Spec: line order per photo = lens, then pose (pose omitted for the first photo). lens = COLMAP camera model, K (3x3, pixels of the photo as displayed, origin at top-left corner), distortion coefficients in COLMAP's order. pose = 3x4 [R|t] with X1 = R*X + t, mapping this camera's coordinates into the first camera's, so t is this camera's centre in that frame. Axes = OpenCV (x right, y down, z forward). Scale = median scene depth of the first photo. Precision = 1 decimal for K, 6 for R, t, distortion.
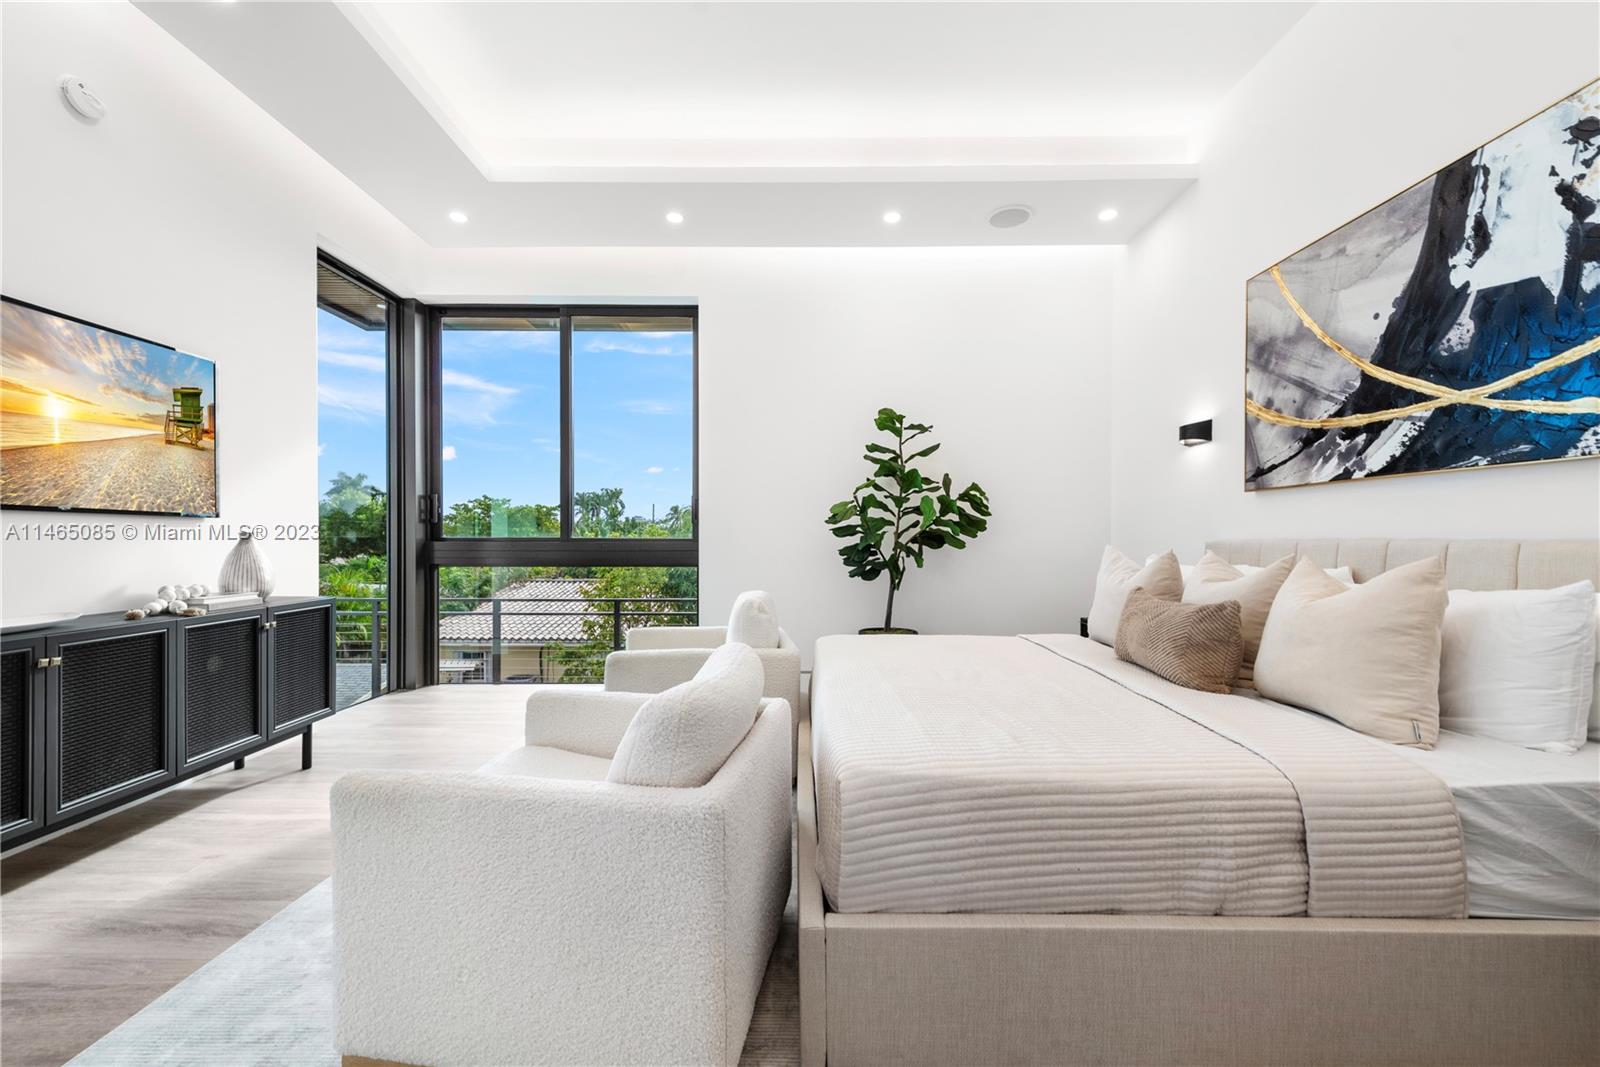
lens RADIAL K [[627.5, 0, 787.9], [0, 627.5, 544.5], [0, 0, 1]] dist [0.011268, -0.002951]
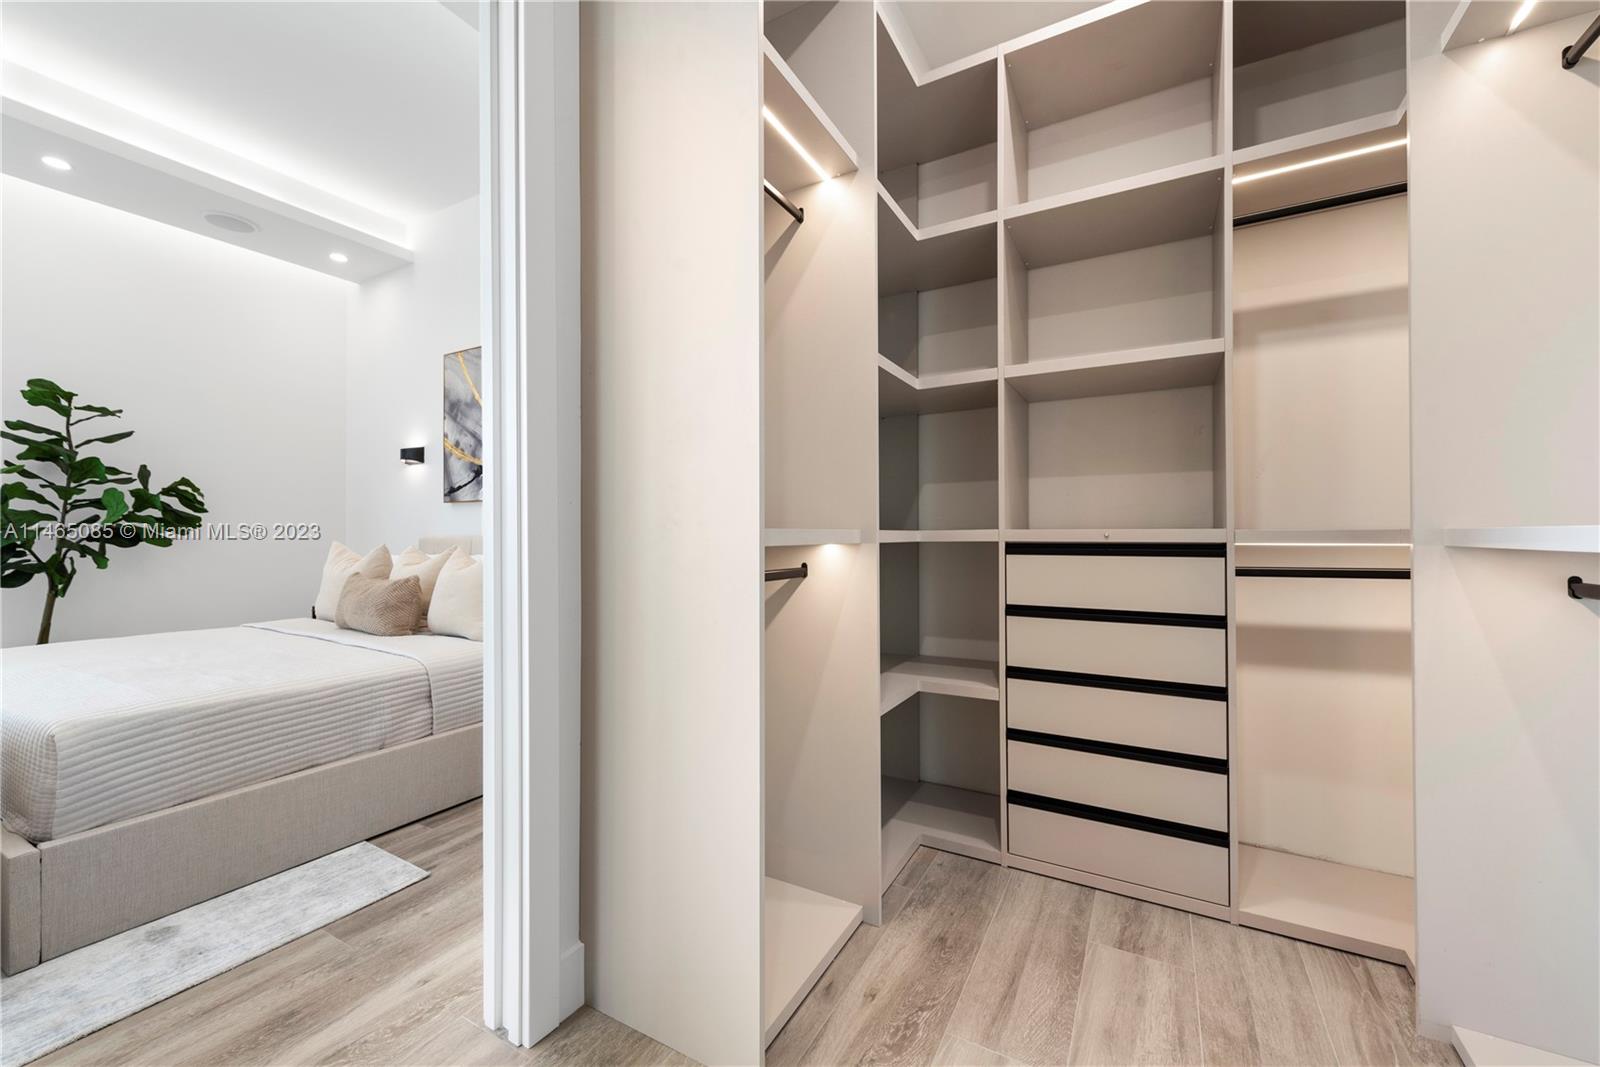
lens RADIAL K [[627.5, 0, 803.4], [0, 627.5, 531.7], [0, 0, 1]] dist [0.011268, -0.002951]
pose [[0.476564, 0.004494, 0.879128, -0.125274], [0.008635, 0.999915, -0.009792, 0.002355], [-0.879098, 0.012258, 0.476484, -0.356199]]
